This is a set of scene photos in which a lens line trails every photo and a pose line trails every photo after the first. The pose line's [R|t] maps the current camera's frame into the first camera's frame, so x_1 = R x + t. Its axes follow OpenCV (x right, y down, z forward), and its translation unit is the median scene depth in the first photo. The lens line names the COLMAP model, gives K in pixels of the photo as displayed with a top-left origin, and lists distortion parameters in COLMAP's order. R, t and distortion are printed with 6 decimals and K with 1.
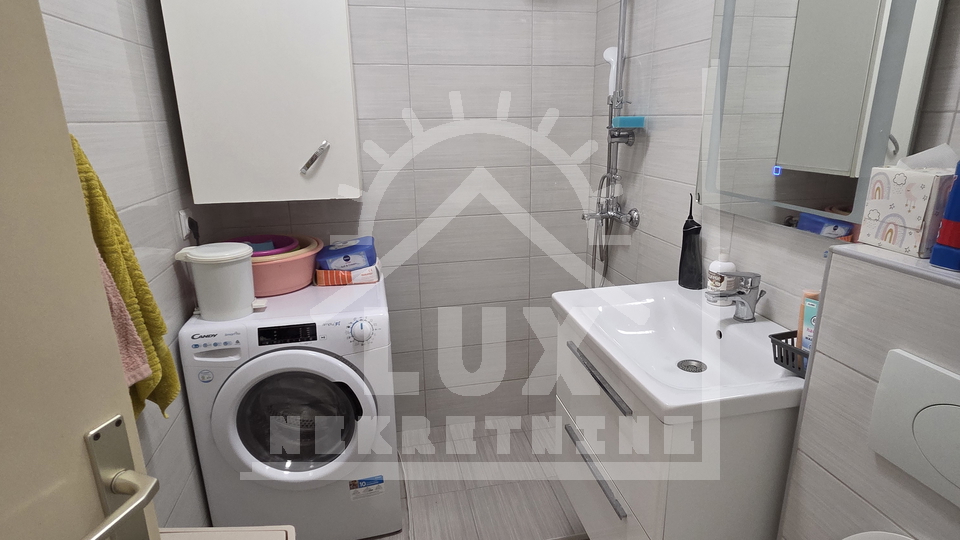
lens RADIAL K [[521.1, 0, 486.7], [0, 521.1, 268.7], [0, 0, 1]] dist [0.005516, 0.000417]
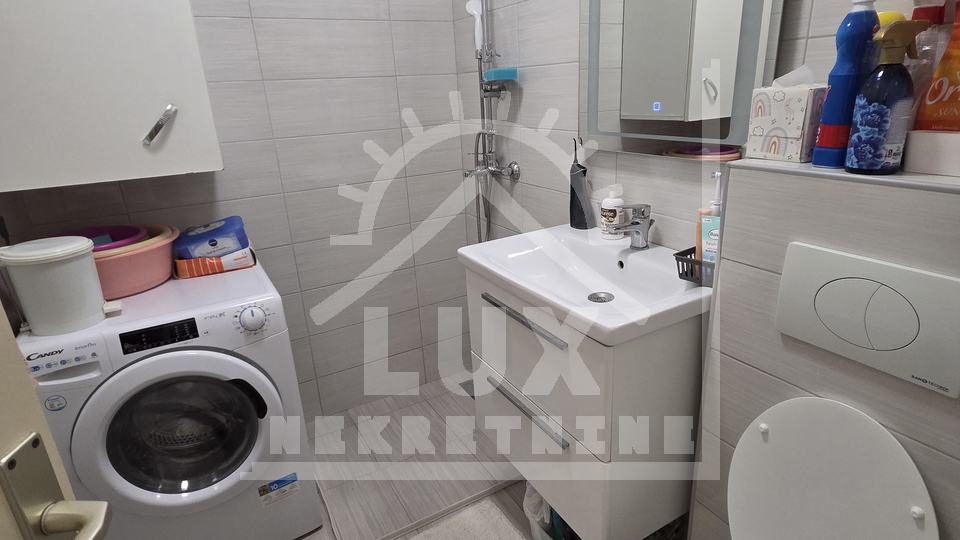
lens RADIAL K [[521.1, 0, 486.7], [0, 521.1, 268.7], [0, 0, 1]] dist [0.005516, 0.000417]
pose [[0.950615, -0.132331, 0.280749, -0.114026], [0.120148, 0.990926, 0.060251, 0.034256], [-0.286174, -0.023545, 0.957888, 0.044978]]
